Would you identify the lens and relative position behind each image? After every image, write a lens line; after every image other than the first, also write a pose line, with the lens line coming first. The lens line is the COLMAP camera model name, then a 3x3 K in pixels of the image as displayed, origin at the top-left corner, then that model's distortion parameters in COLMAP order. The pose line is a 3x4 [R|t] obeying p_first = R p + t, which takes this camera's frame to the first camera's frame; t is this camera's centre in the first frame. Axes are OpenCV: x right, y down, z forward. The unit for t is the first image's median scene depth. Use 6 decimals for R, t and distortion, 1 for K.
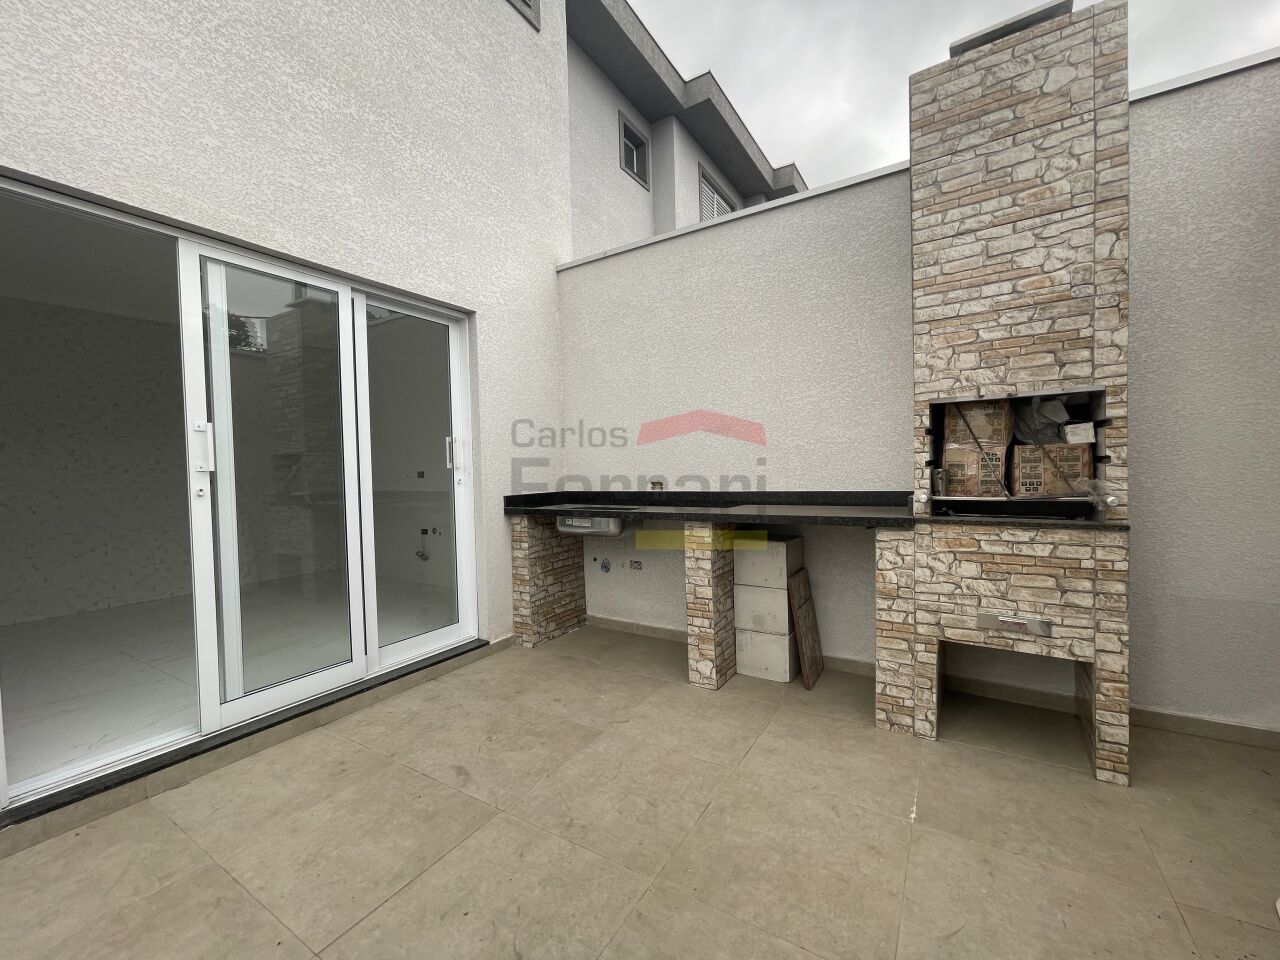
lens RADIAL K [[520.6, 0, 638.4], [0, 520.6, 480.9], [0, 0, 1]] dist [-0.001978, -0.000778]
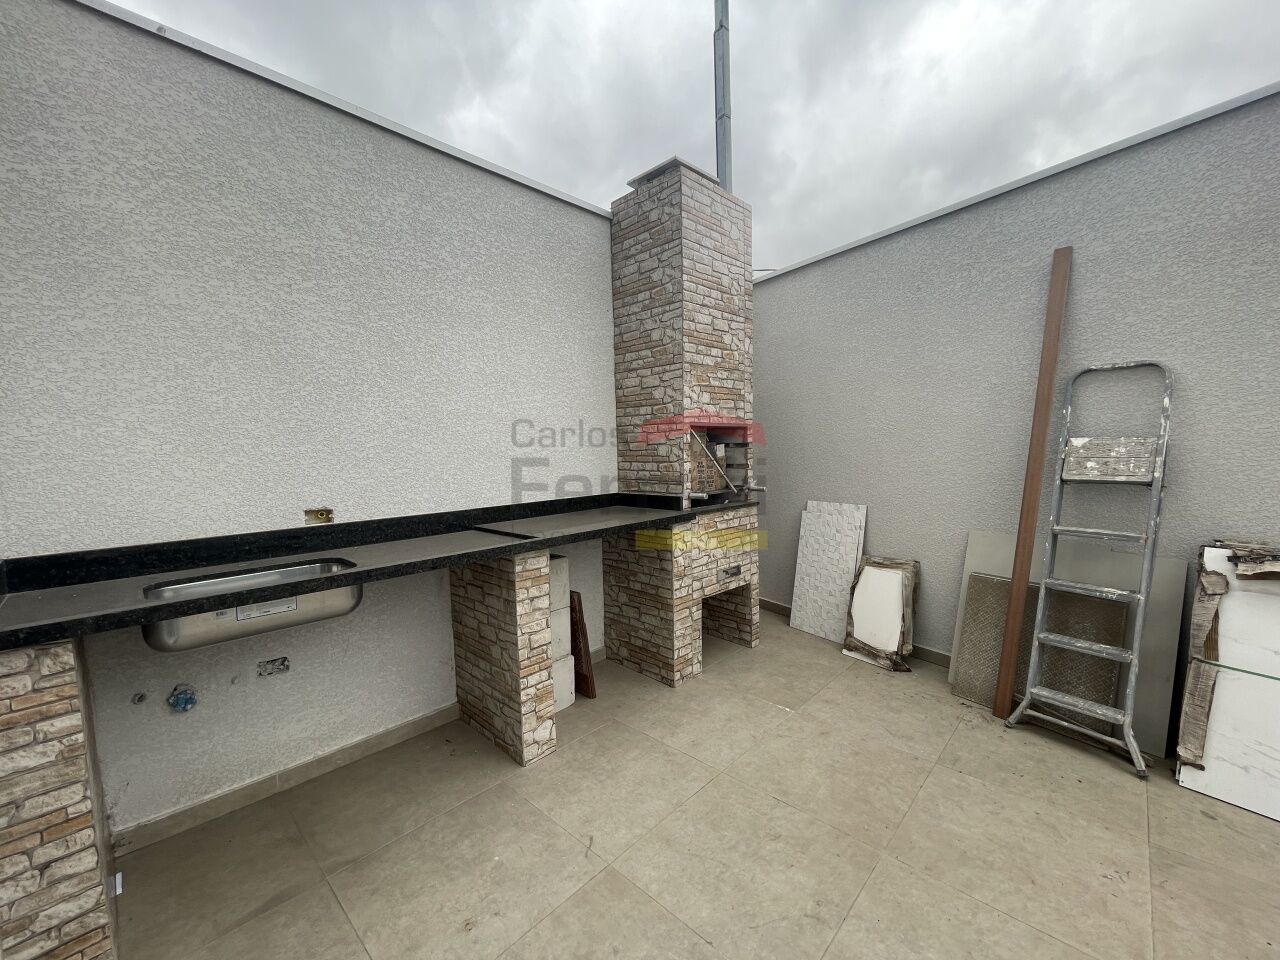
lens RADIAL K [[520.6, 0, 639.9], [0, 520.6, 482.4], [0, 0, 1]] dist [-0.001978, -0.000778]
pose [[0.191543, -0.042817, 0.980550, -0.756984], [0.044258, 0.998409, 0.034951, -0.053356], [-0.980486, 0.036702, 0.193134, 0.856434]]
